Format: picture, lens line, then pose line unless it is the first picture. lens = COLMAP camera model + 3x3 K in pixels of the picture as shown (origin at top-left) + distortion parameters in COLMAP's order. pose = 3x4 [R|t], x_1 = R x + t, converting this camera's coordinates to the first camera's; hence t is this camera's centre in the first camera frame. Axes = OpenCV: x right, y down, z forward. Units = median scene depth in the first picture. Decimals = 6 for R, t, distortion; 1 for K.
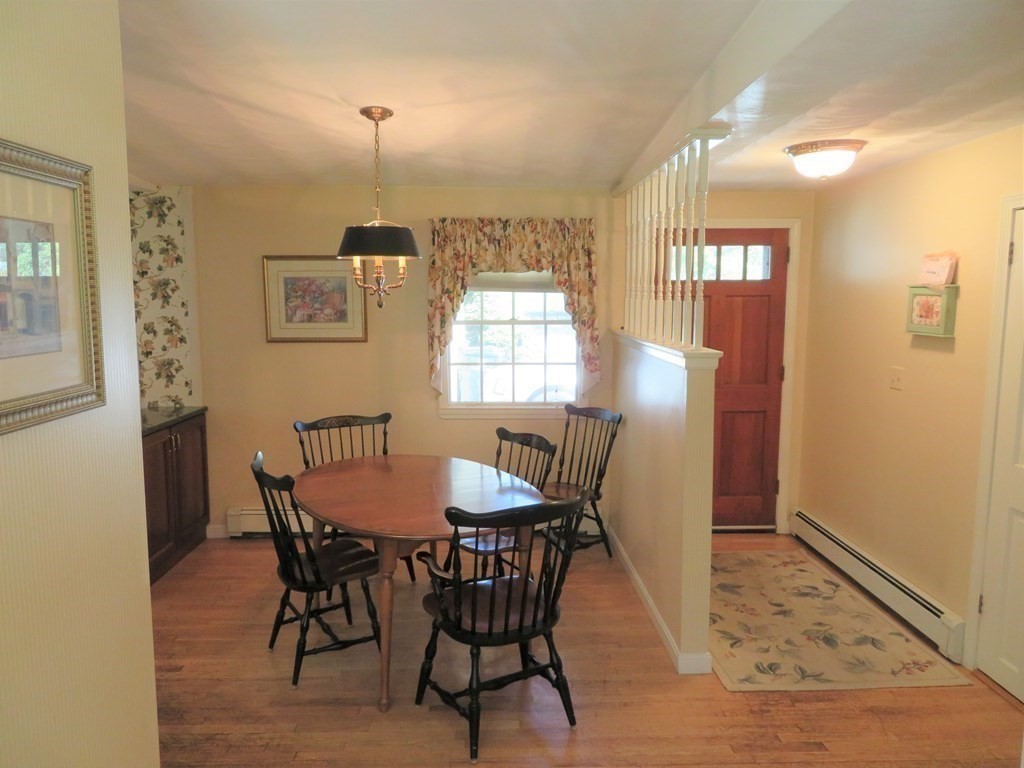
lens RADIAL K [[732.8, 0, 509.7], [0, 732.8, 385.7], [0, 0, 1]] dist [-0.009996, 0.004290]
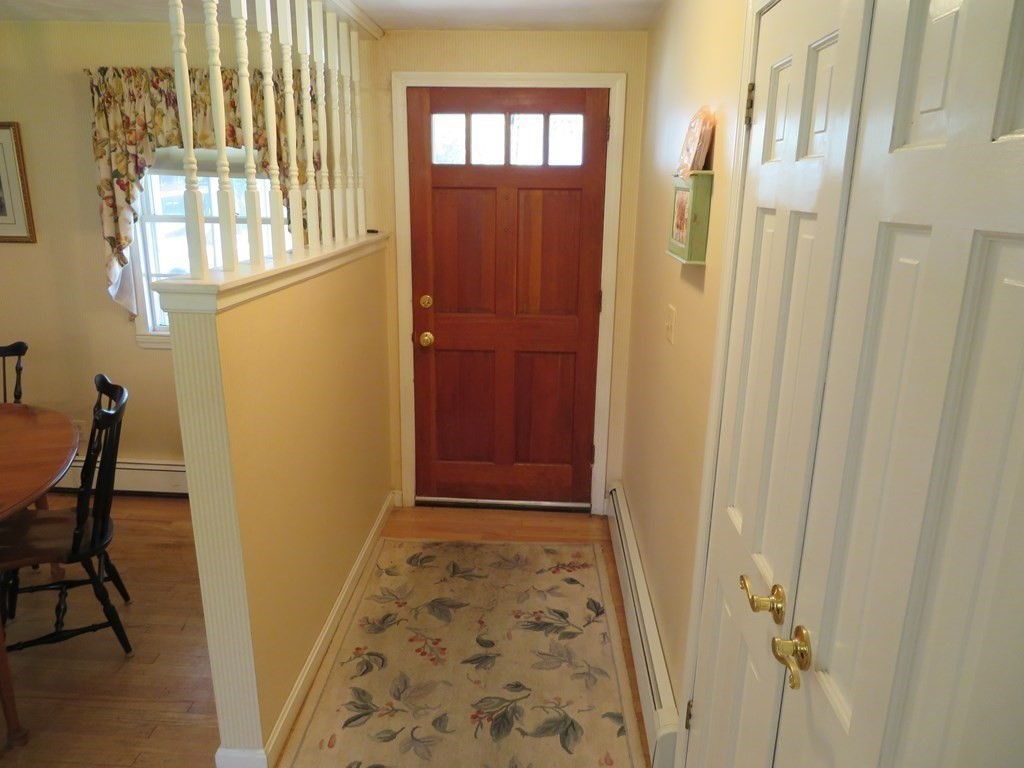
lens RADIAL K [[732.8, 0, 509.7], [0, 732.8, 385.7], [0, 0, 1]] dist [-0.009996, 0.004290]
pose [[0.996565, 0.039065, -0.073020, 0.362541], [-0.028444, 0.989570, 0.141219, -0.035905], [0.077775, -0.138657, 0.987282, 0.292652]]
